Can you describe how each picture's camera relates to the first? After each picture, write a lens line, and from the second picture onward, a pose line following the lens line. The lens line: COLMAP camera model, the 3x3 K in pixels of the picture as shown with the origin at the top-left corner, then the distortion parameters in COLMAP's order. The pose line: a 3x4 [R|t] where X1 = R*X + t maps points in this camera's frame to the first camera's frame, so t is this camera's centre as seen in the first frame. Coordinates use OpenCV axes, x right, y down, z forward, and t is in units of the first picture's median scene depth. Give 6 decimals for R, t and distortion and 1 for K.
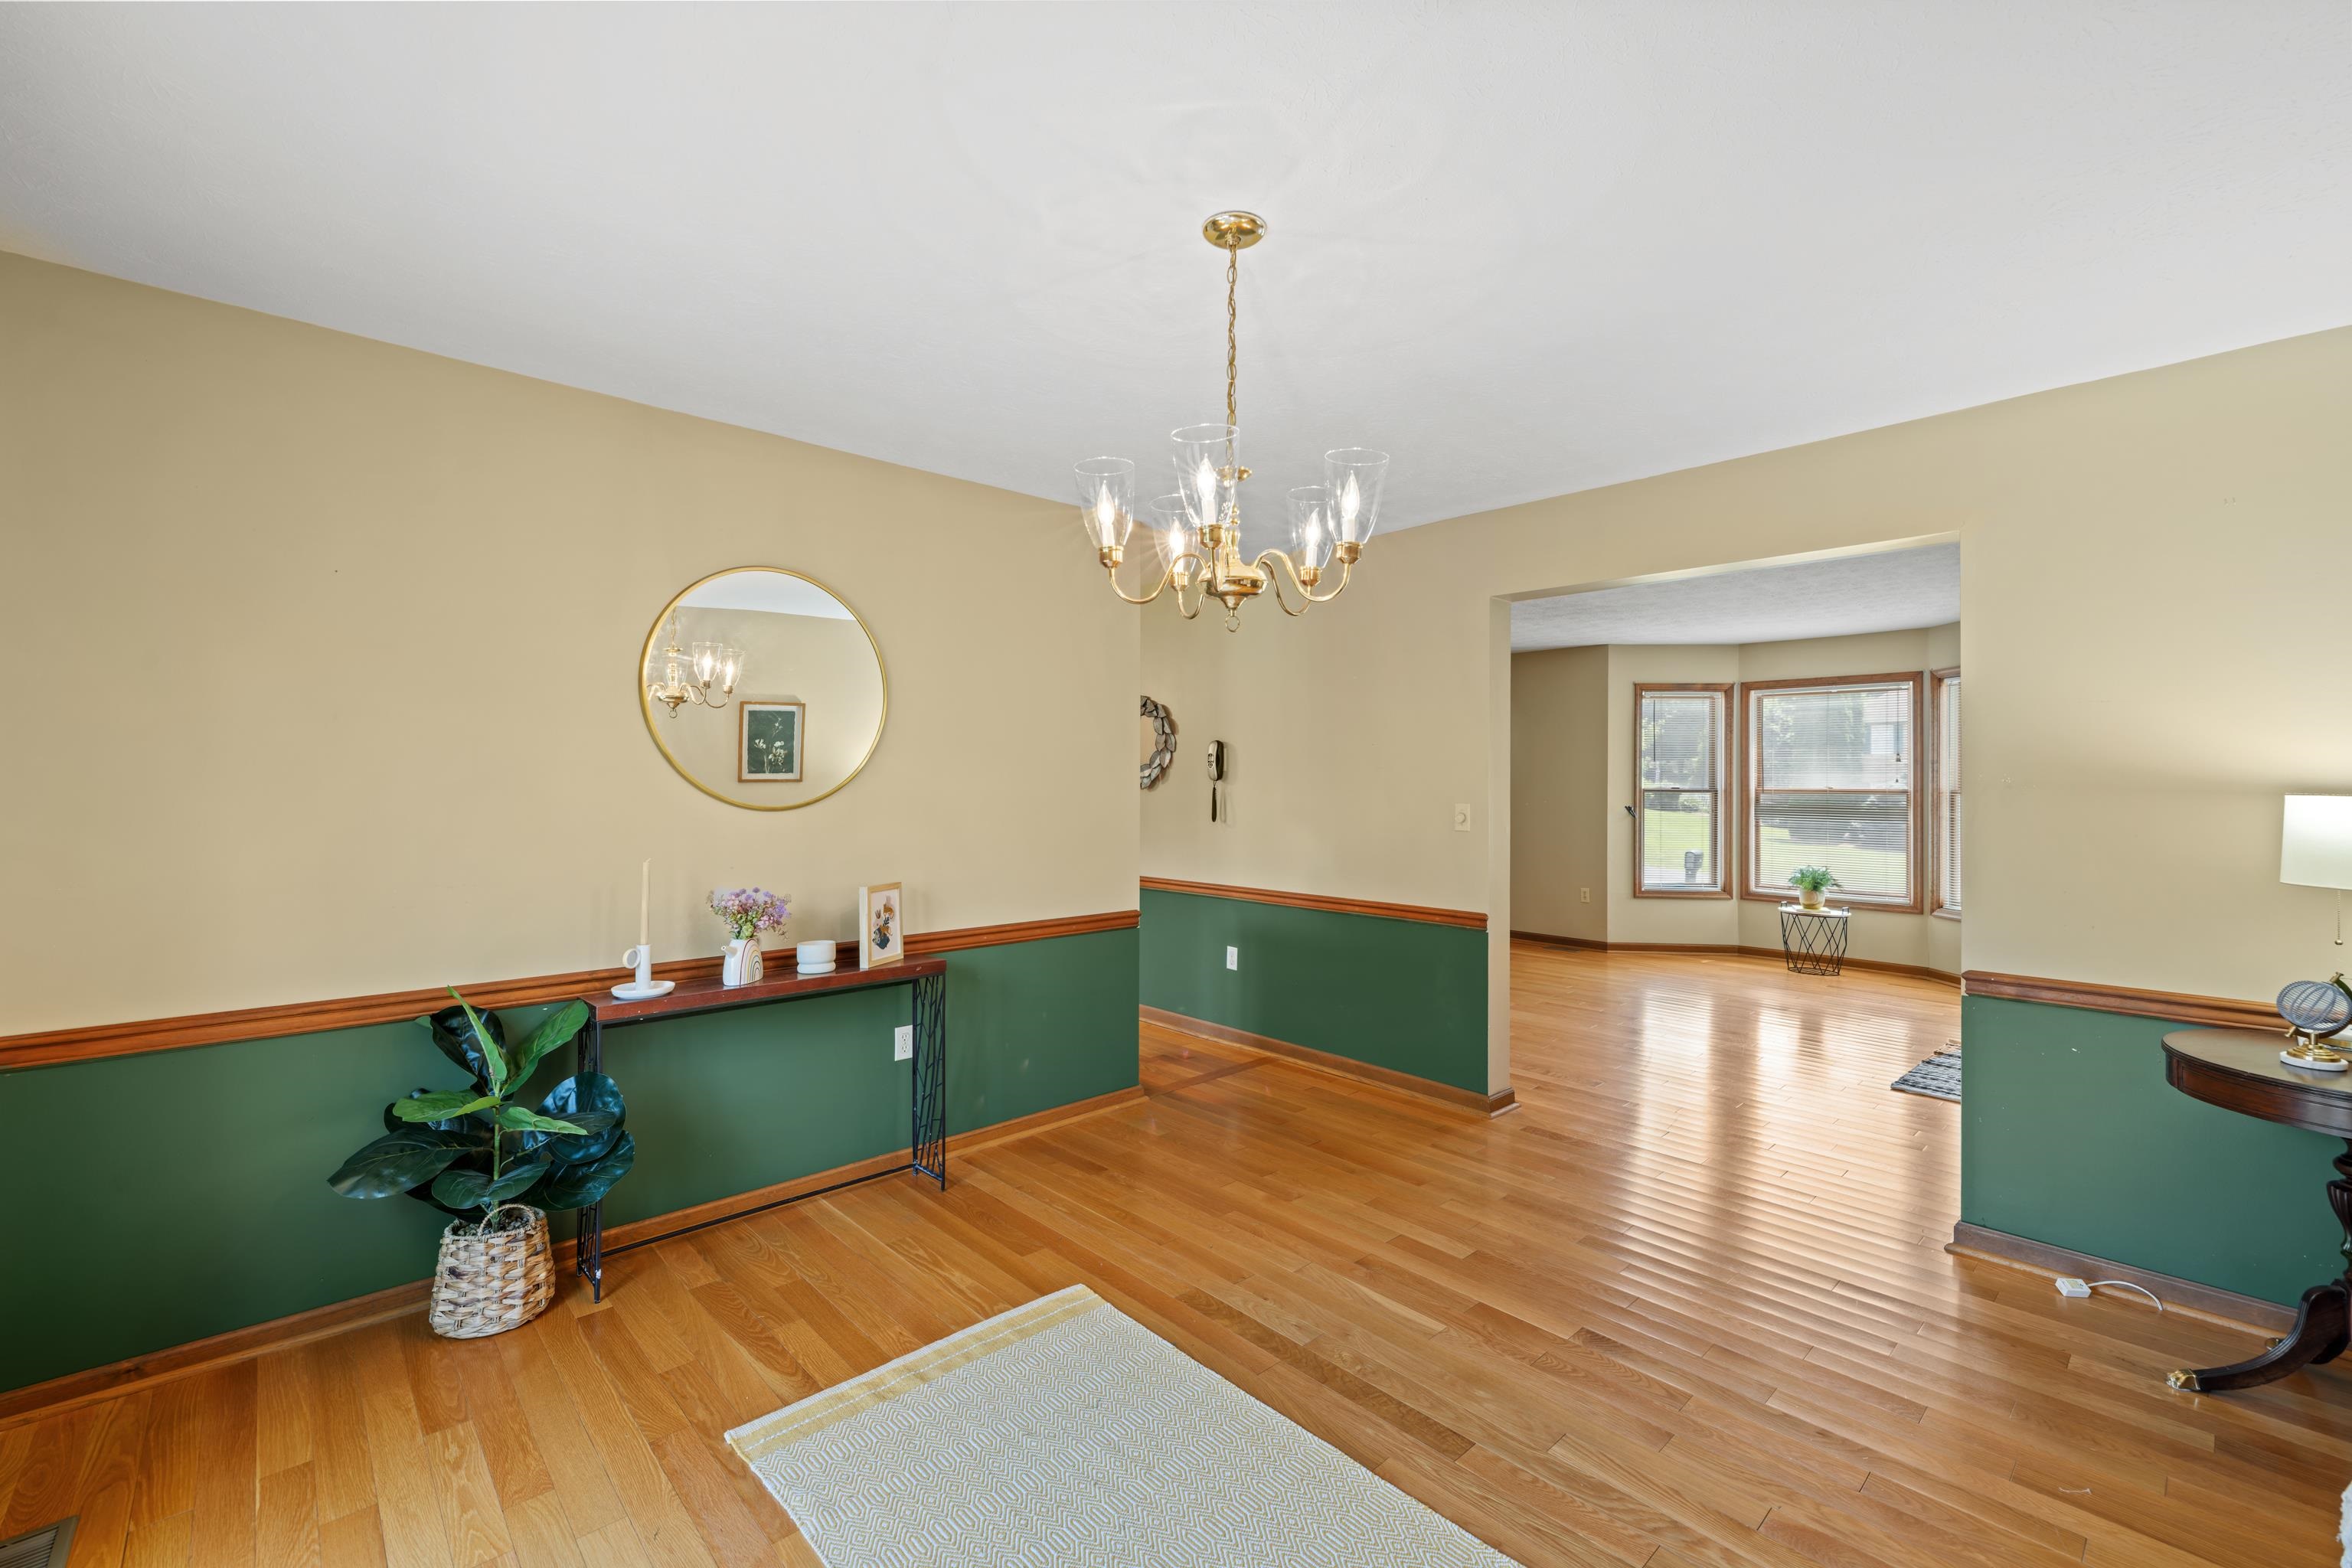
lens RADIAL K [[991.7, 0, 1175.3], [0, 991.7, 784.4], [0, 0, 1]] dist [0.000879, 0.000625]
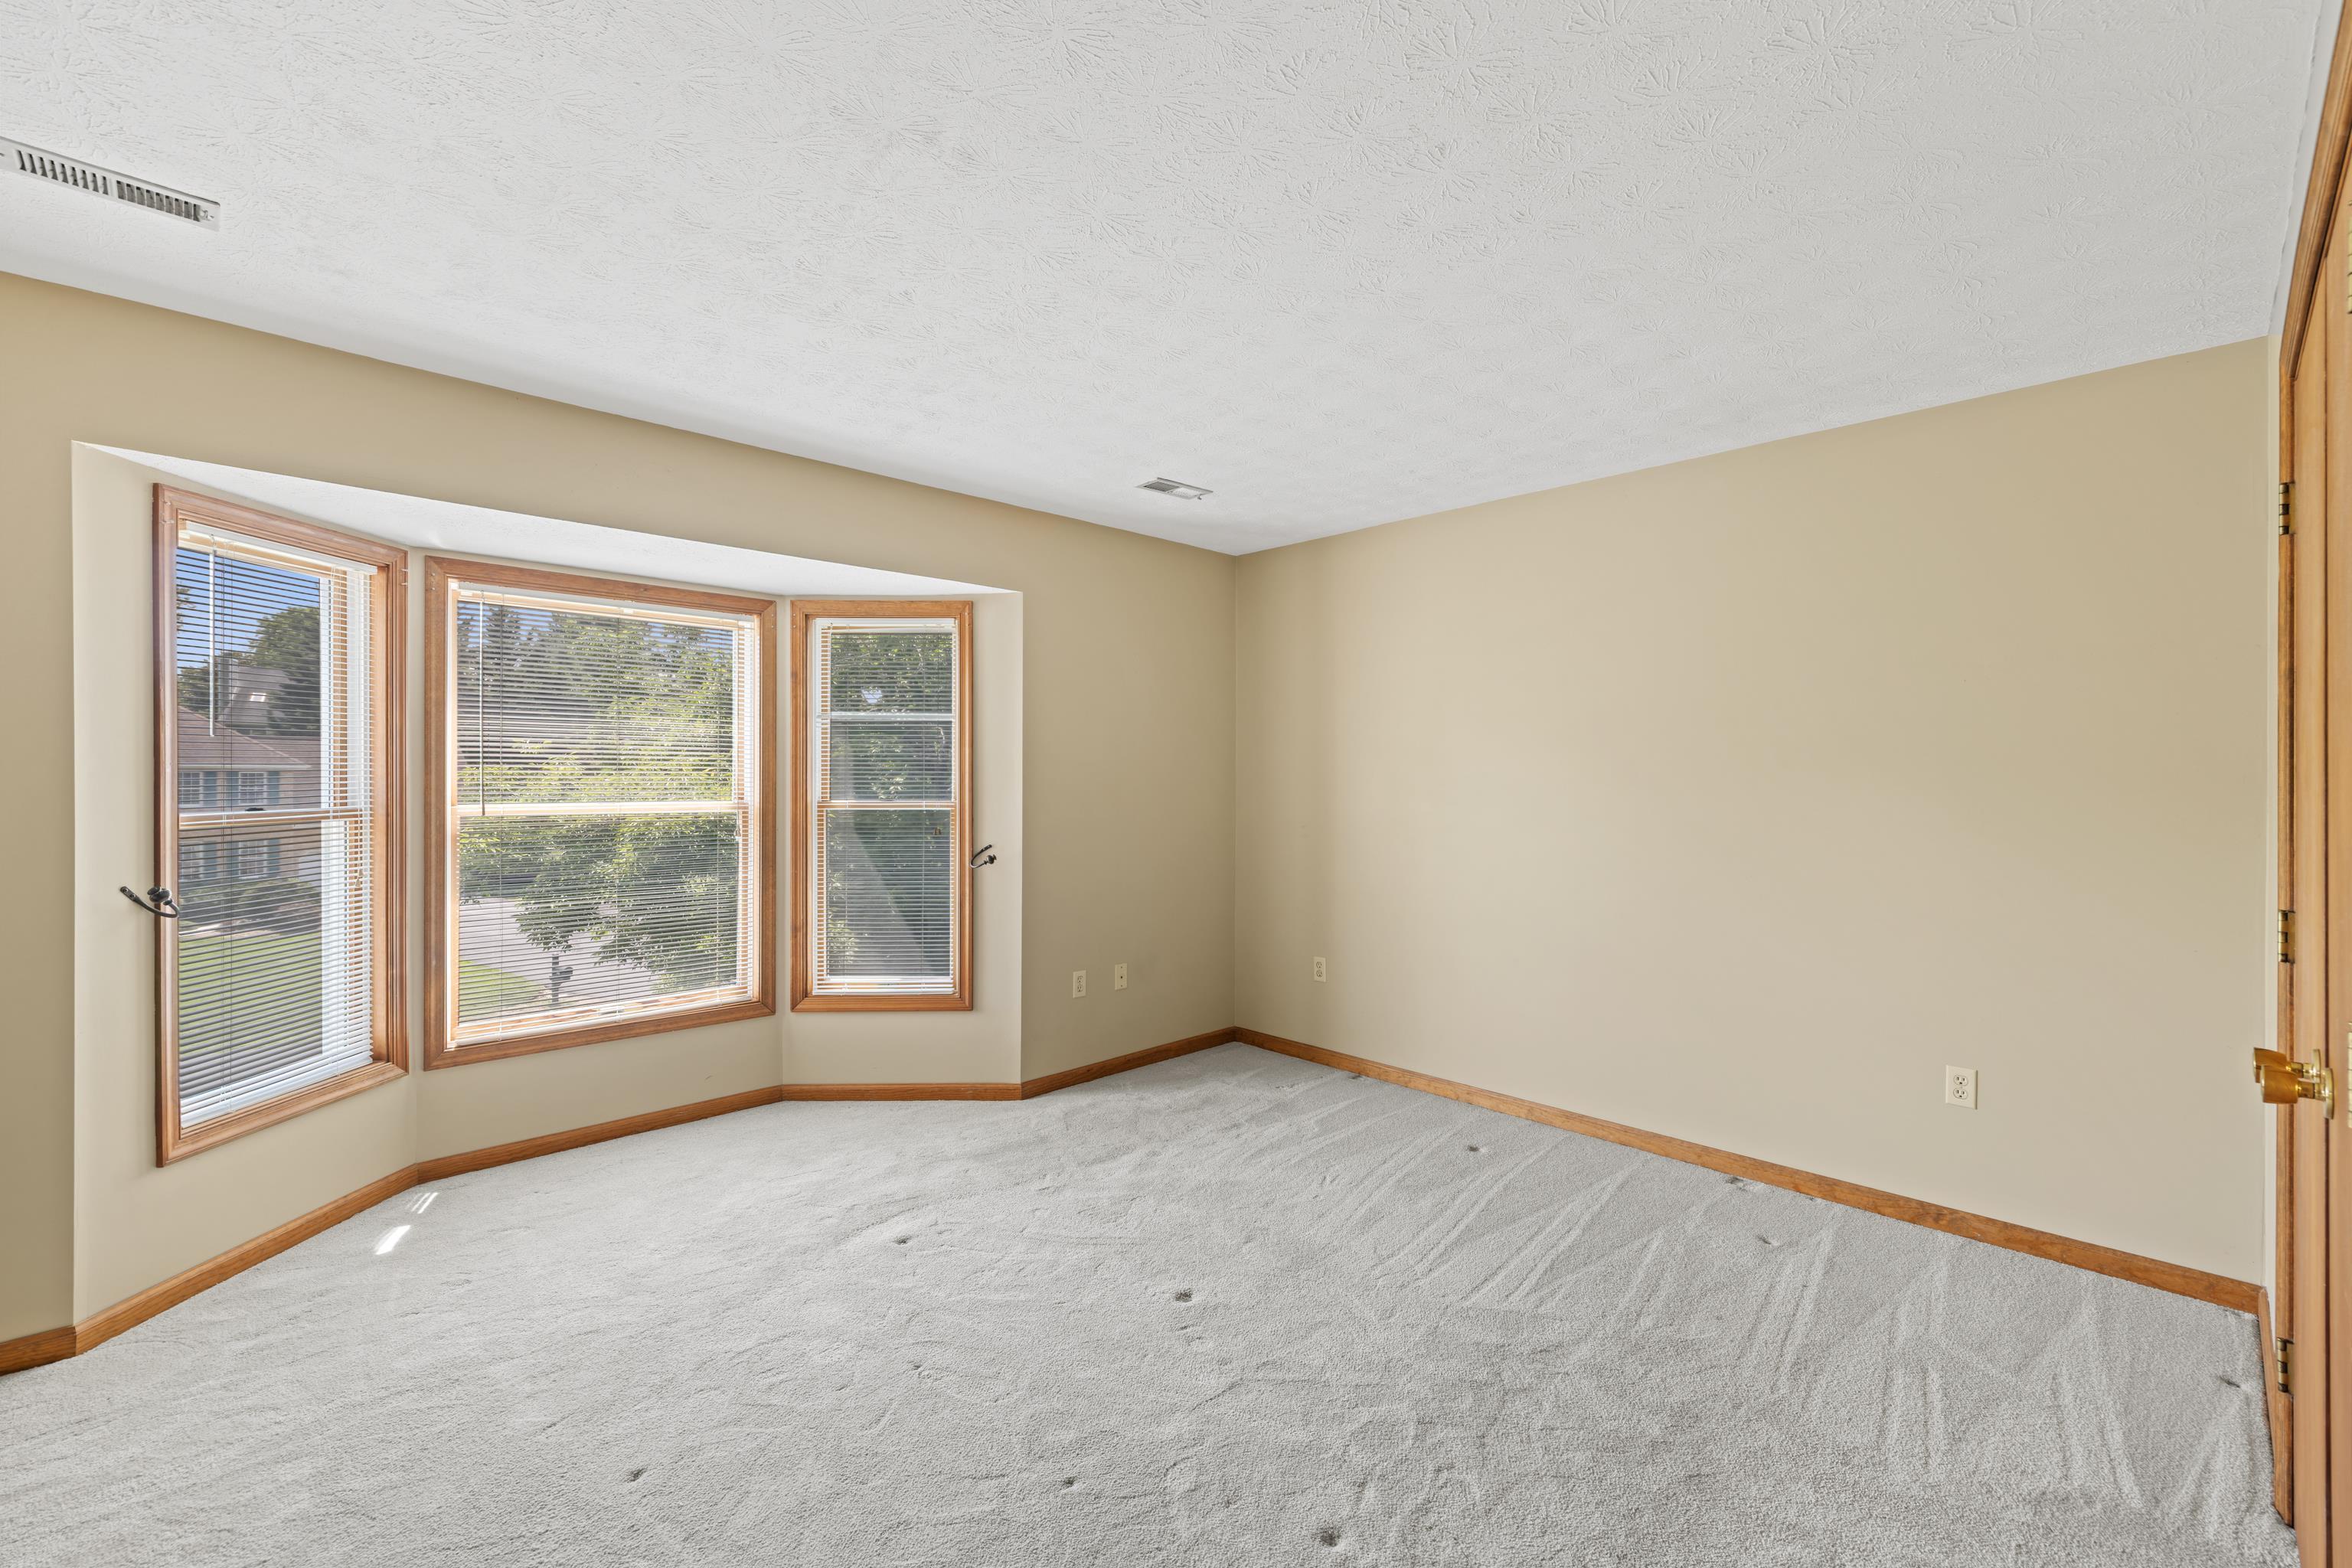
lens RADIAL K [[991.7, 0, 1196.0], [0, 991.7, 802.9], [0, 0, 1]] dist [0.000879, 0.000625]
pose [[-0.038502, -0.042006, 0.998375, 0.150556], [-0.010736, 0.999076, 0.041621, -0.020637], [-0.999201, -0.009117, -0.038917, 0.744516]]
